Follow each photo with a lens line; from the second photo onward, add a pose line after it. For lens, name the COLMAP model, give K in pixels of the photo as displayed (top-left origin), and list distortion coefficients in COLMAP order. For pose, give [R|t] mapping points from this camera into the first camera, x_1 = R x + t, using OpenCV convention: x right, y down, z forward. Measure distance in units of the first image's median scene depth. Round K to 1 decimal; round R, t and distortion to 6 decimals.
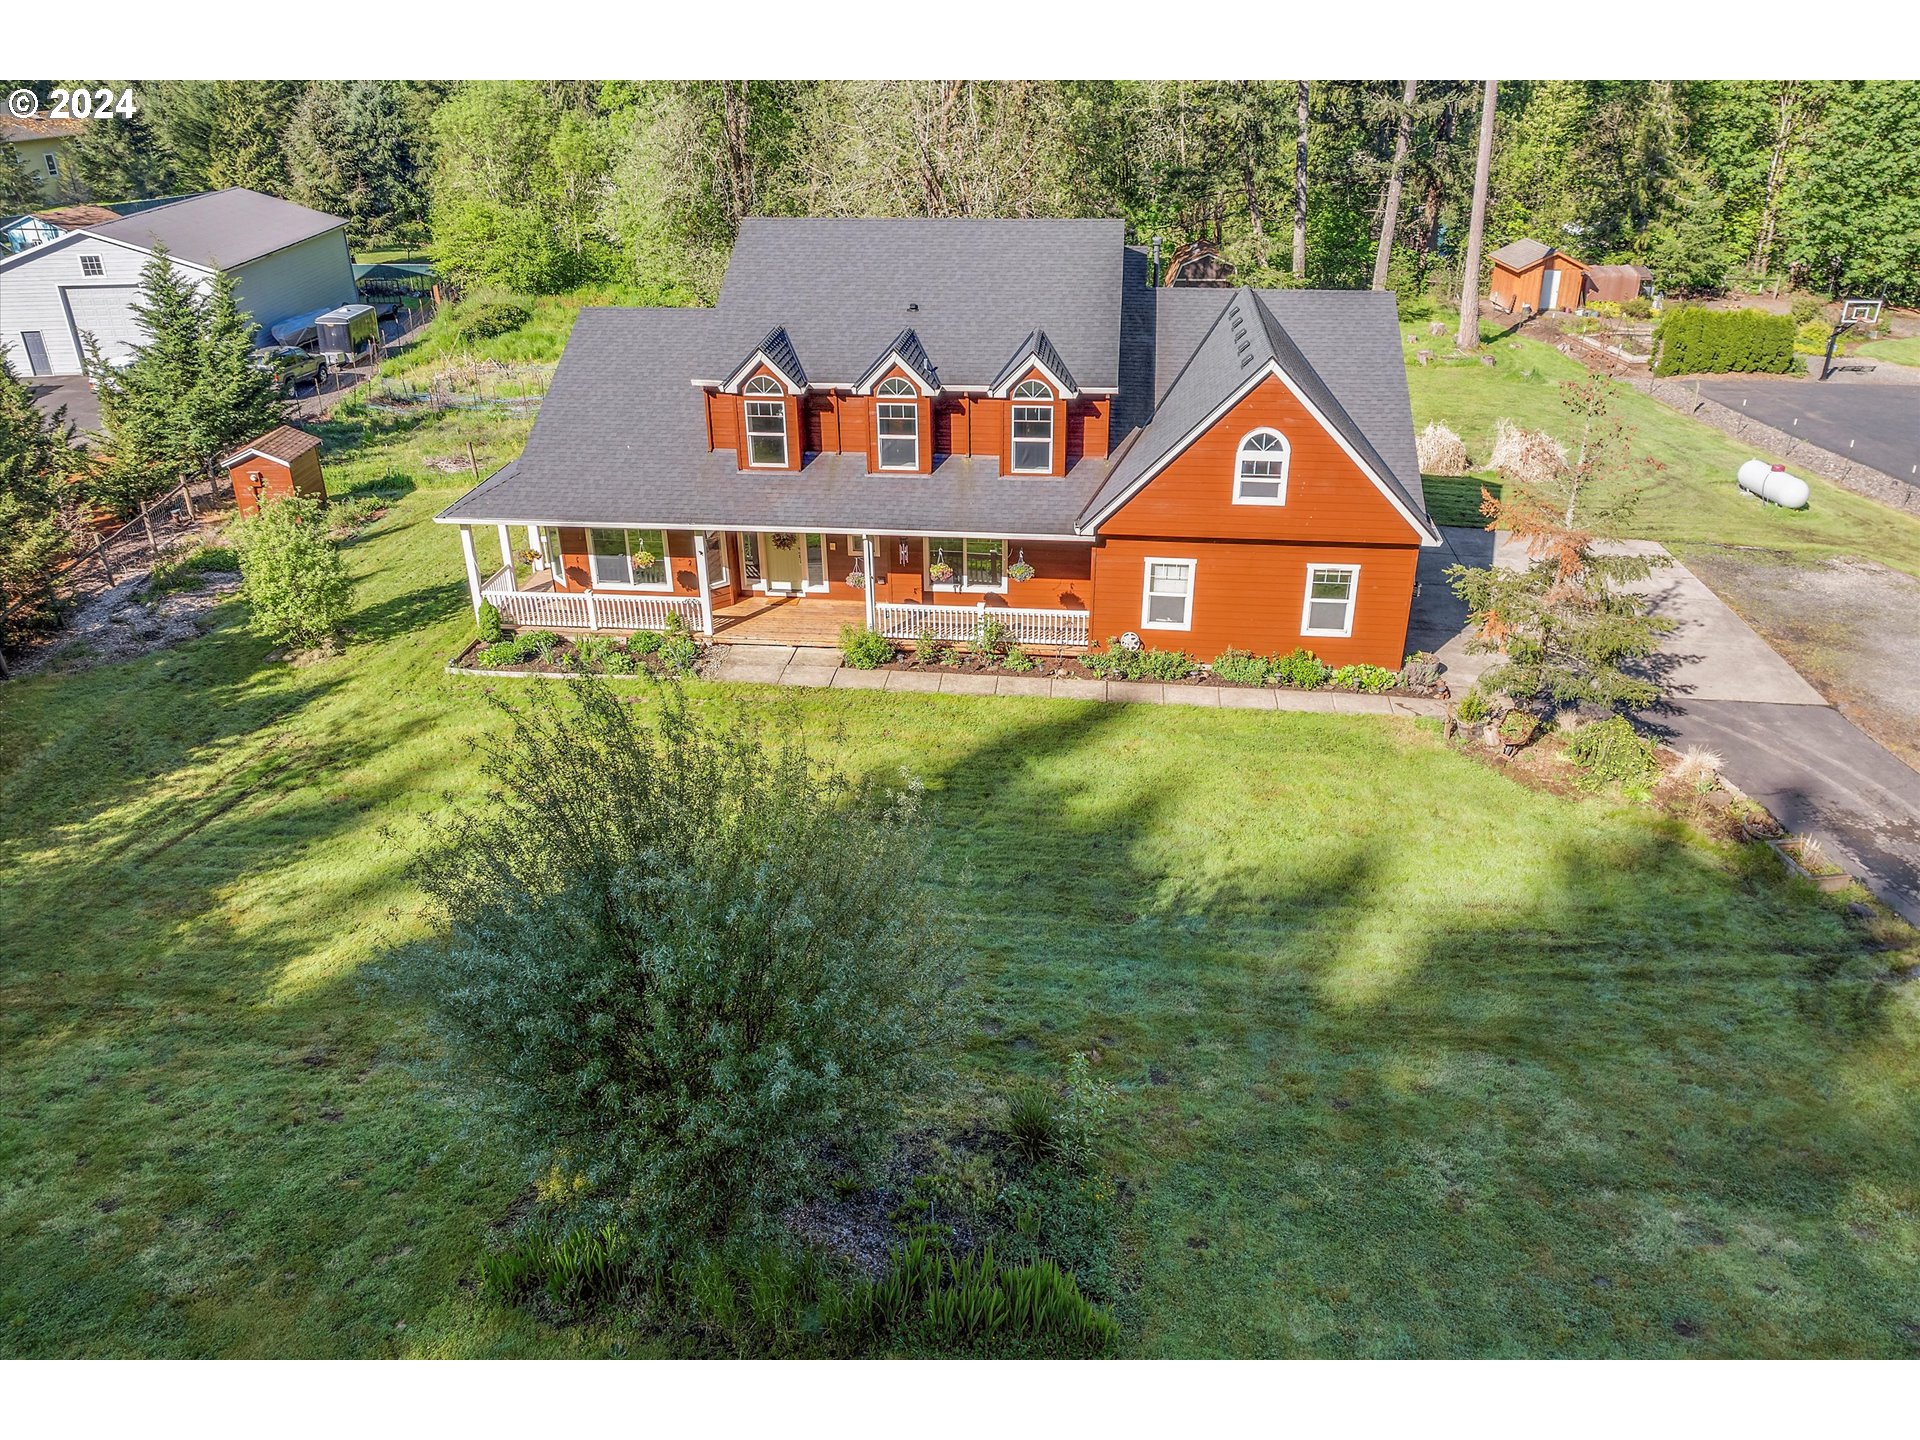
lens RADIAL K [[1415.7, 0, 955.7], [0, 1415.7, 720.4], [0, 0, 1]] dist [-0.025197, -0.006962]
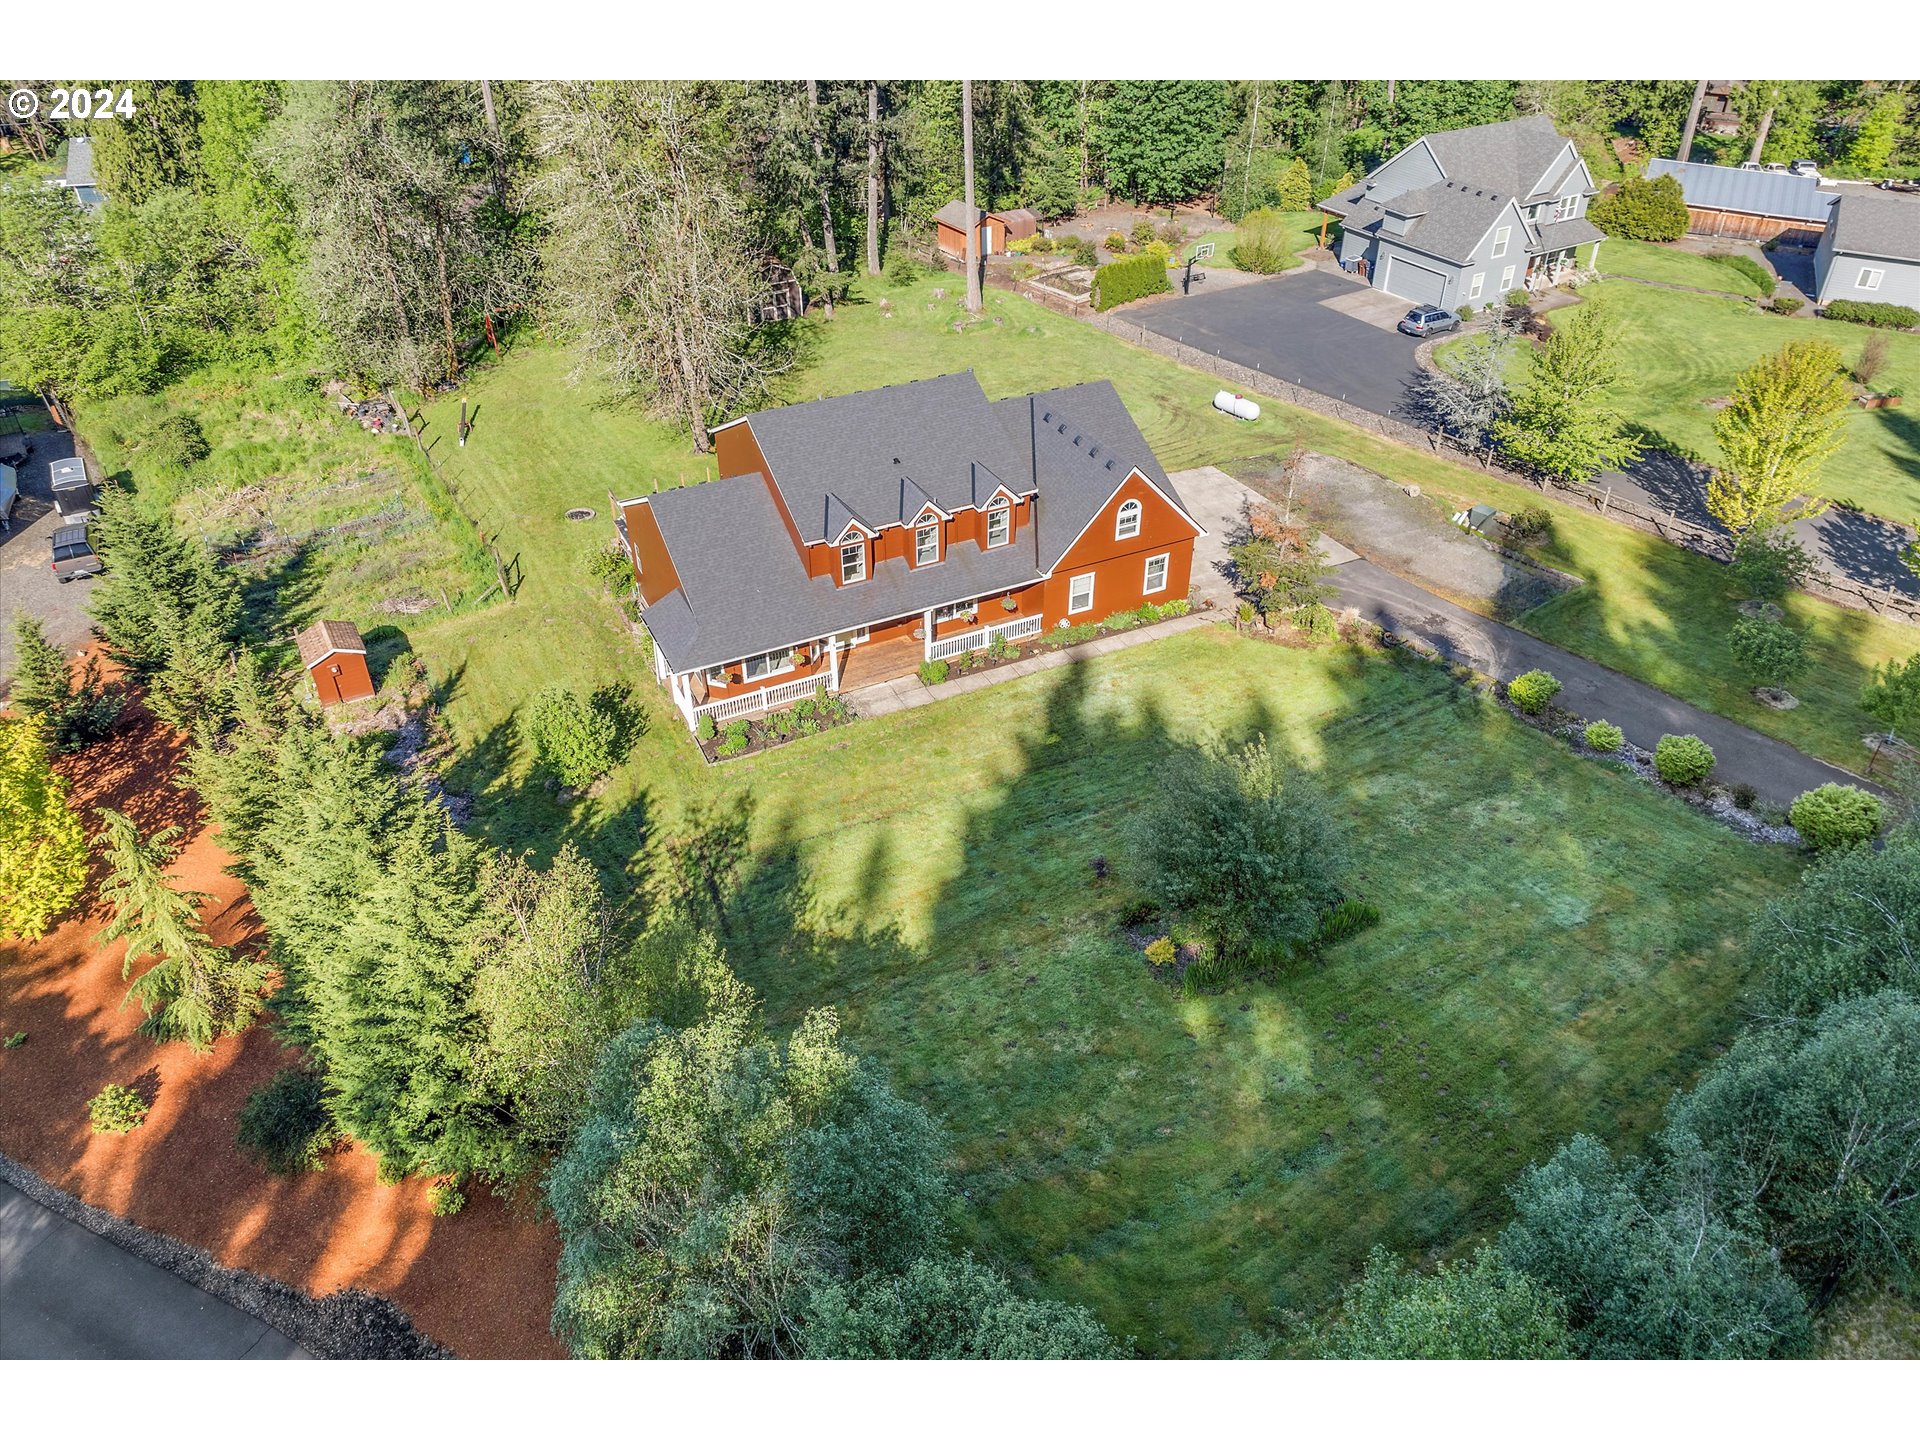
lens RADIAL K [[1415.7, 0, 957.0], [0, 1415.7, 715.7], [0, 0, 1]] dist [-0.025197, -0.006962]
pose [[0.837121, -0.313057, 0.448579, -0.839177], [0.246583, 0.947962, 0.201407, -0.343593], [-0.488288, -0.057990, 0.870754, -0.498005]]
